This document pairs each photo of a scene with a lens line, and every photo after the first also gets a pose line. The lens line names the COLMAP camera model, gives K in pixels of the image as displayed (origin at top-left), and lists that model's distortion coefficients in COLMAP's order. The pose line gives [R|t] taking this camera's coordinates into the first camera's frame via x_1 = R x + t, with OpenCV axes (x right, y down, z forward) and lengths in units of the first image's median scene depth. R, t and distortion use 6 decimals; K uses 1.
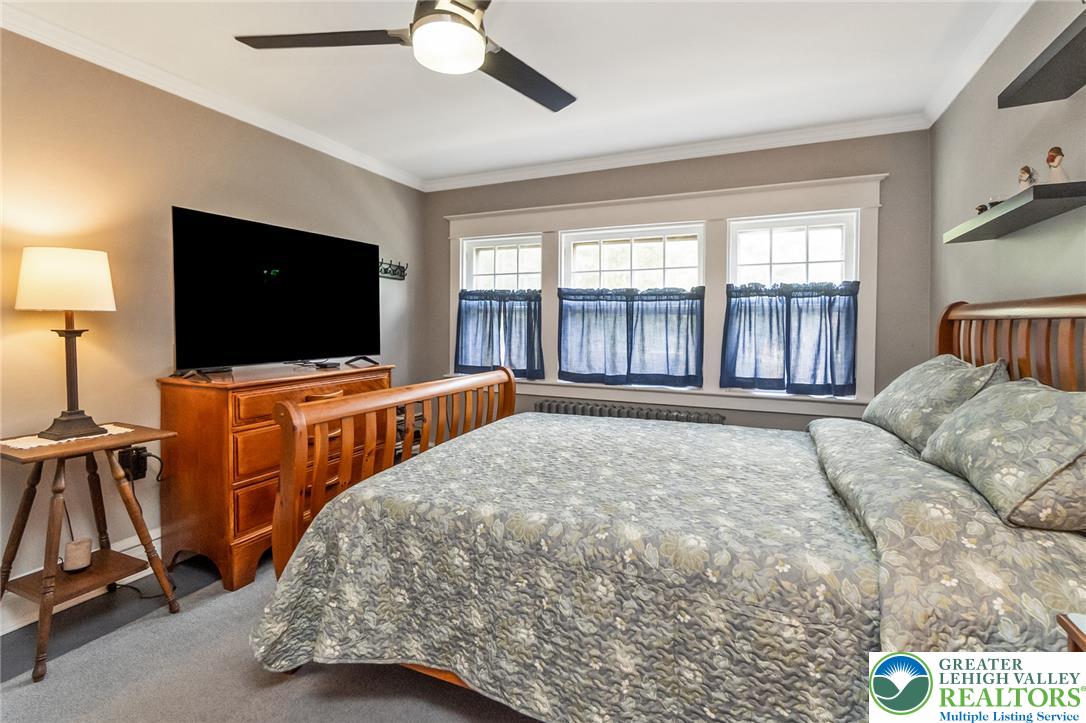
lens RADIAL K [[493.0, 0, 539.5], [0, 493.0, 335.6], [0, 0, 1]] dist [-0.002801, -0.000161]
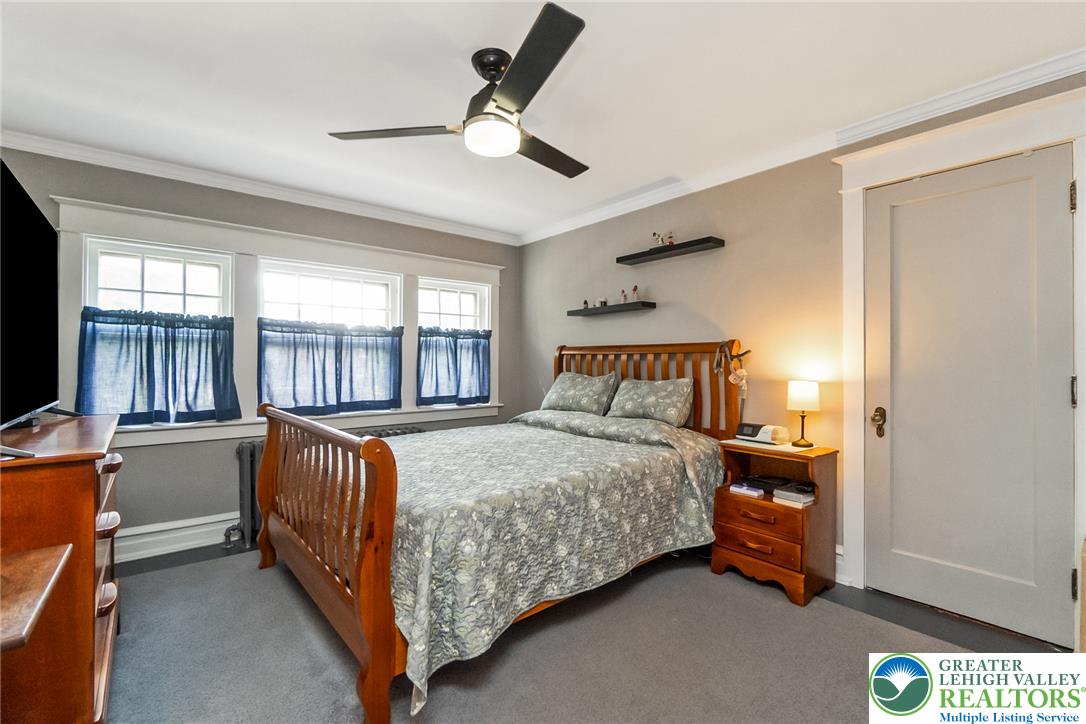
lens RADIAL K [[477.5, 0, 525.7], [0, 477.5, 361.9], [0, 0, 1]] dist [-0.001192, -0.000138]
pose [[0.449800, -0.005804, 0.893110, -0.638345], [0.022418, 0.999737, -0.004794, 0.002401], [-0.892848, 0.022178, 0.449812, 0.187786]]
